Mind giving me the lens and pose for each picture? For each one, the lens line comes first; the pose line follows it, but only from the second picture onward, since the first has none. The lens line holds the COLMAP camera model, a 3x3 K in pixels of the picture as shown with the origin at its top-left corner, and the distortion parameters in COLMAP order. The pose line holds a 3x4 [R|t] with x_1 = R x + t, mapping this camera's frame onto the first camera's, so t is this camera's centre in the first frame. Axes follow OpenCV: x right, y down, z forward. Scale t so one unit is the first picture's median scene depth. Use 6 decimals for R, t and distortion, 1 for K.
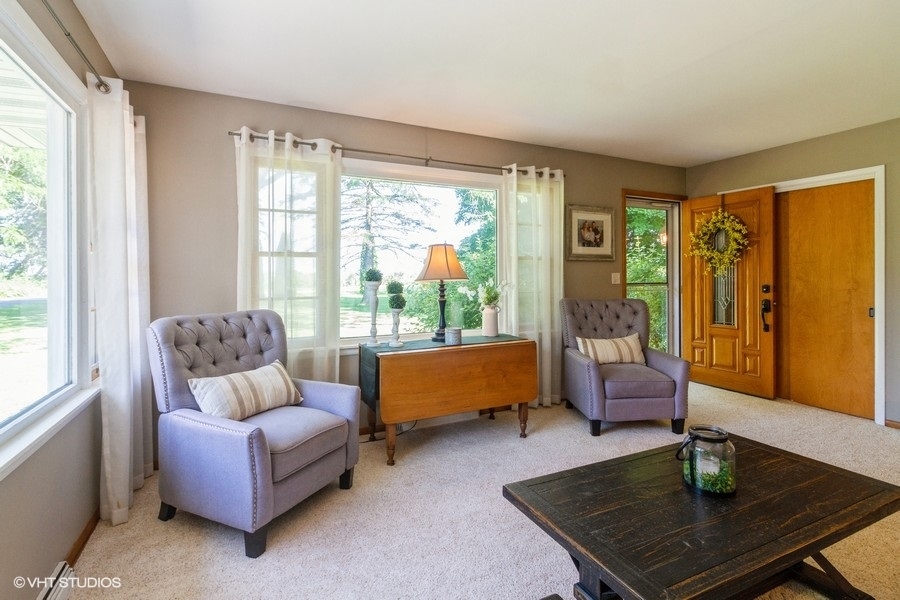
lens RADIAL K [[430.1, 0, 447.1], [0, 430.1, 278.4], [0, 0, 1]] dist [0.000697, -0.000063]
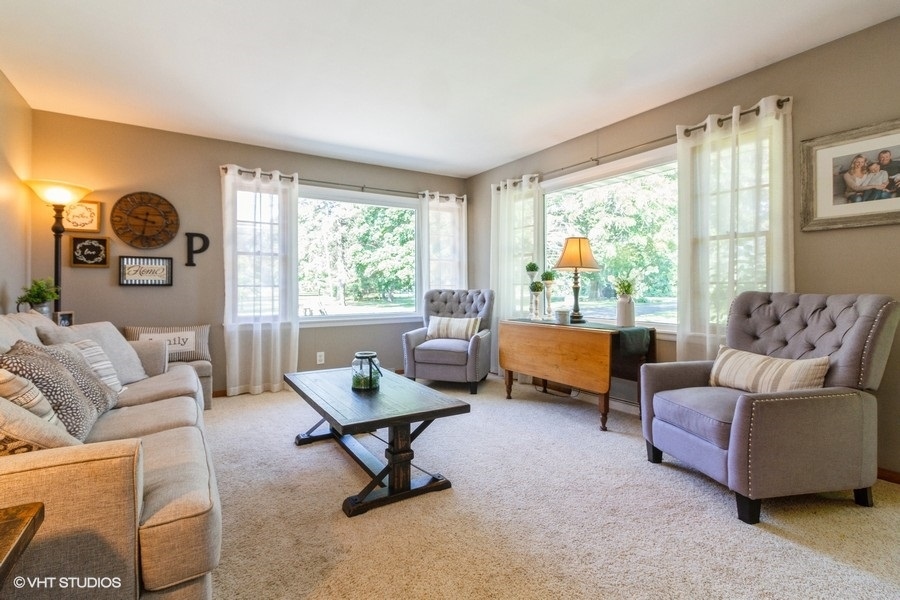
lens RADIAL K [[416.5, 0, 449.2], [0, 416.5, 283.8], [0, 0, 1]] dist [-0.000596, -0.000575]
pose [[0.129545, 0.002264, -0.991571, 1.028735], [0.000971, 0.999997, 0.002410, 0.039927], [0.991573, -0.001275, 0.129542, 0.528495]]
